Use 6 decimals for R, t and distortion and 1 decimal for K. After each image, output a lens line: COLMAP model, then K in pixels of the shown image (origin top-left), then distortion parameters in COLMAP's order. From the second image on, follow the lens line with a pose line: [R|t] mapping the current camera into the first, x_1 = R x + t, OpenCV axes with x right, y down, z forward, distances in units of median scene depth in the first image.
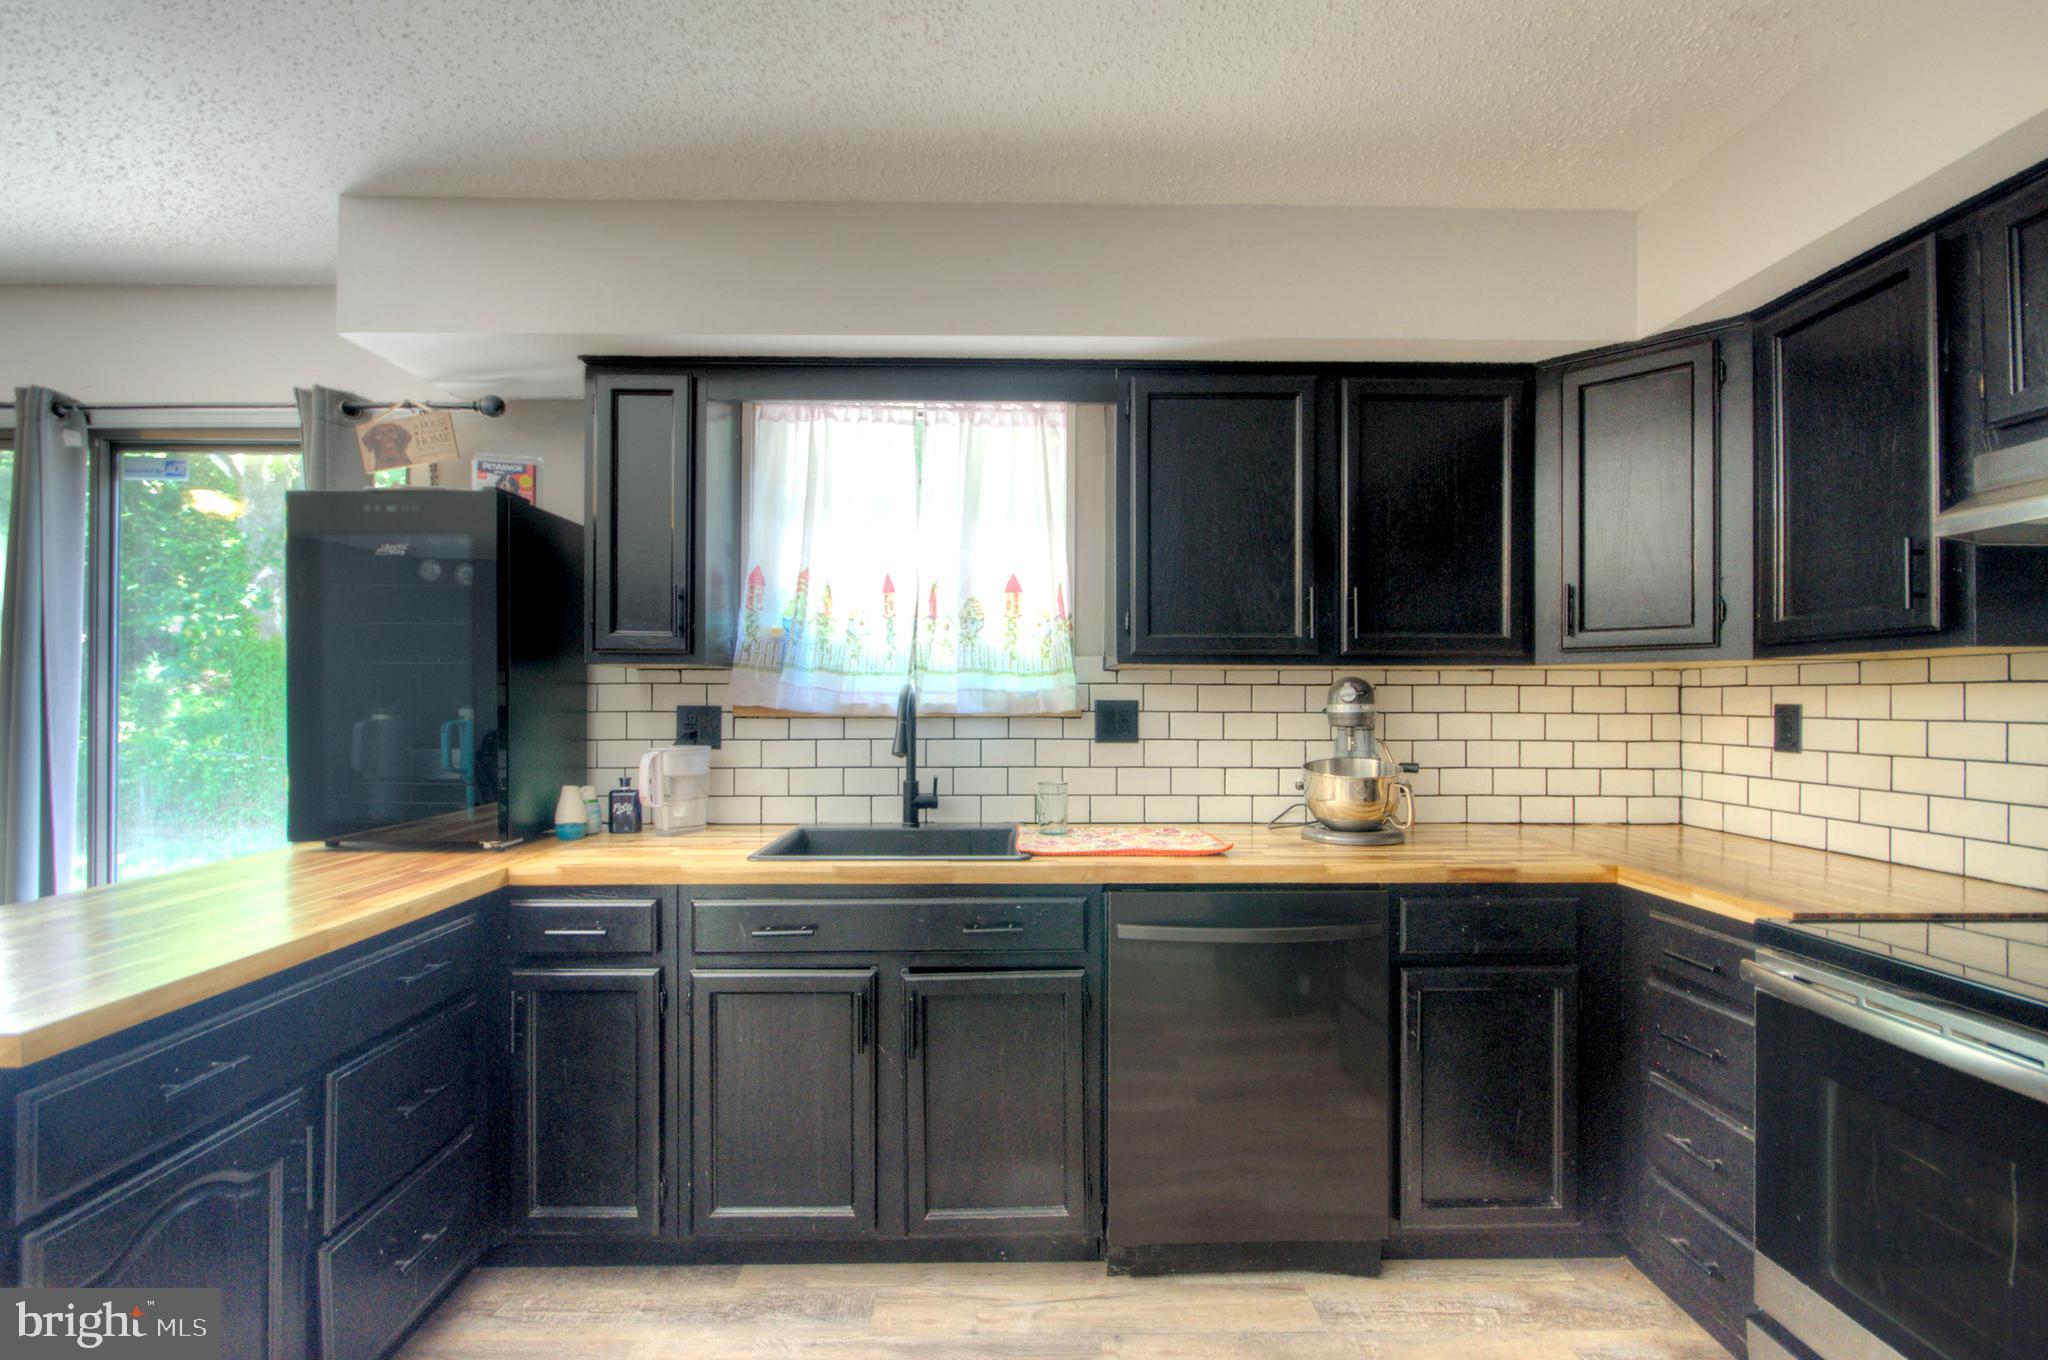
lens RADIAL K [[918.1, 0, 1024.6], [0, 918.1, 694.2], [0, 0, 1]] dist [-0.001605, 0.000315]
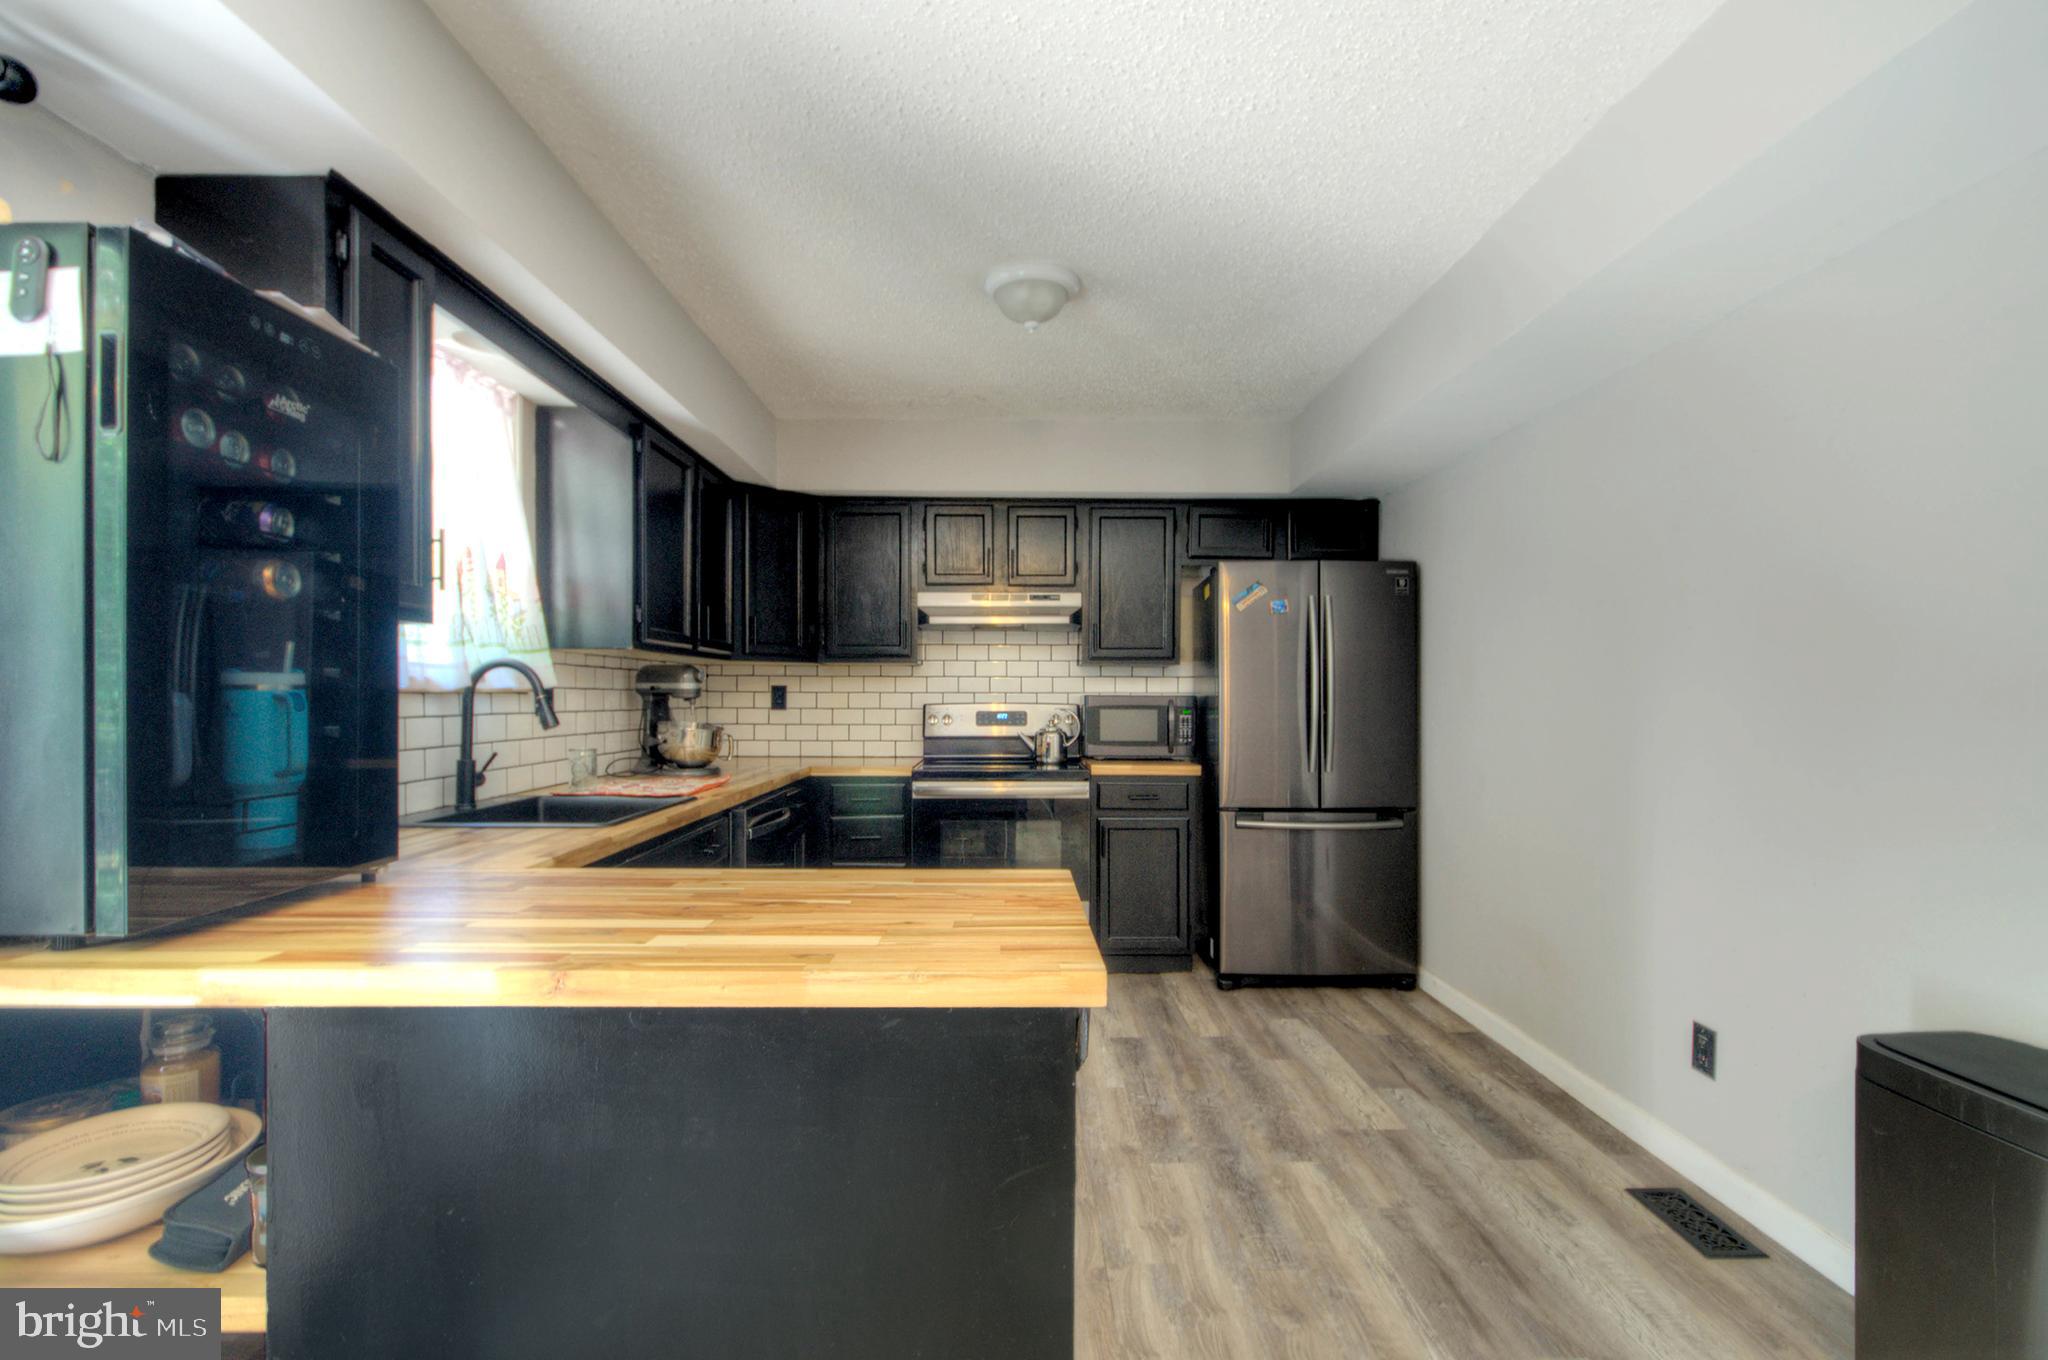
lens RADIAL K [[918.1, 0, 1024.6], [0, 918.1, 694.2], [0, 0, 1]] dist [-0.001605, 0.000315]
pose [[0.017108, -0.000637, 0.999853, -1.095527], [-0.010058, 0.999949, 0.000810, 0.022065], [-0.999803, -0.010071, 0.017100, 0.427705]]
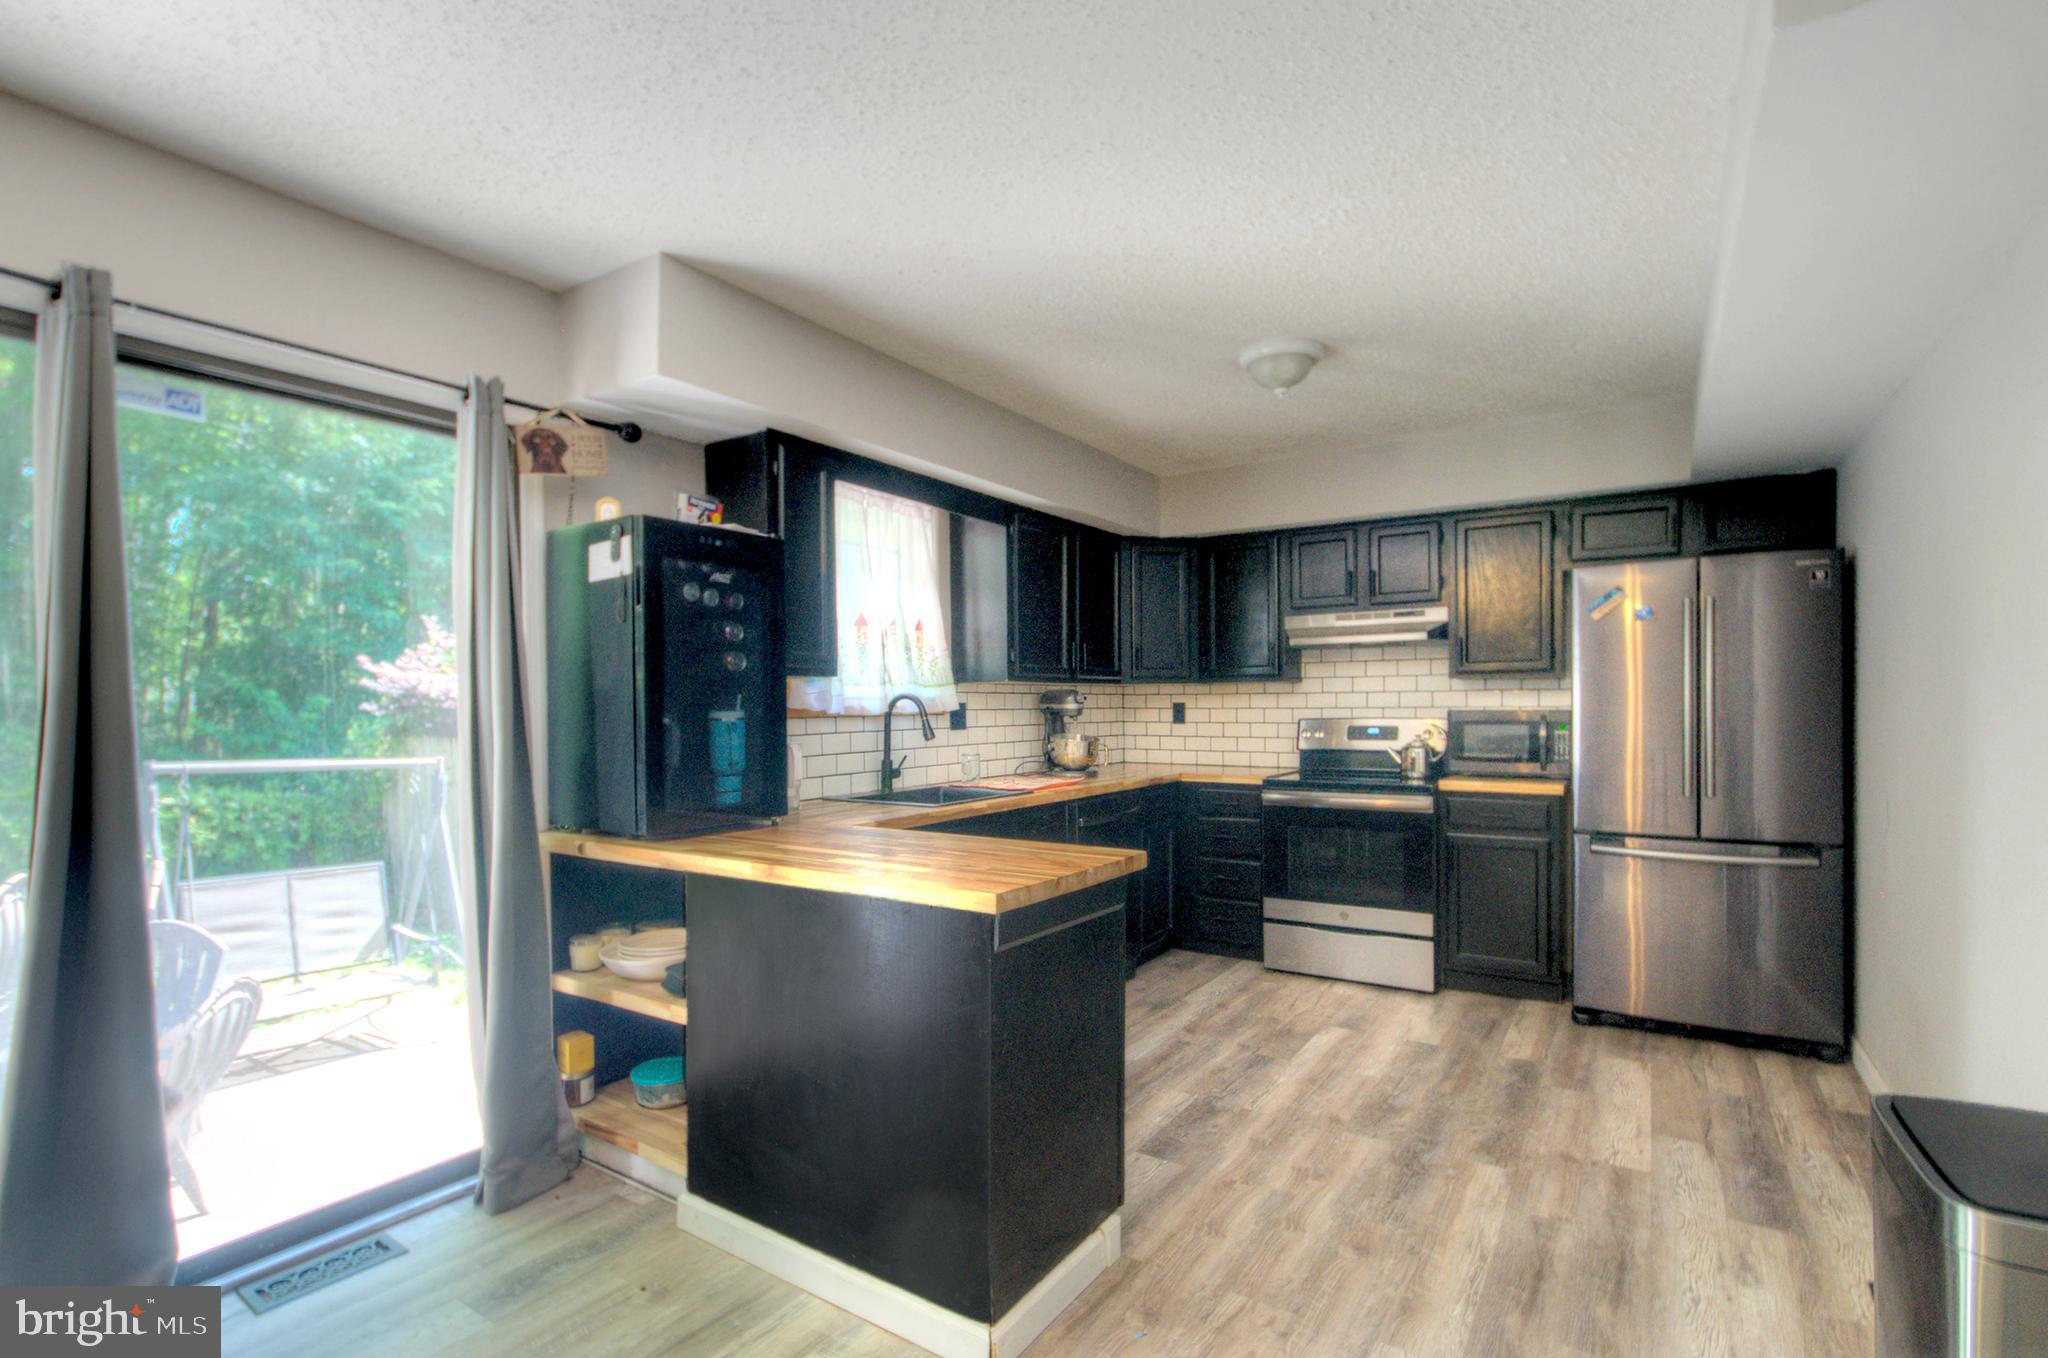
lens RADIAL K [[935.6, 0, 1047.9], [0, 935.6, 707.8], [0, 0, 1]] dist [-0.001636, -0.000022]
pose [[0.556068, -0.009717, 0.831080, -1.242700], [0.002418, 0.999946, 0.010073, -0.000471], [-0.831133, -0.003592, 0.556062, -0.019514]]
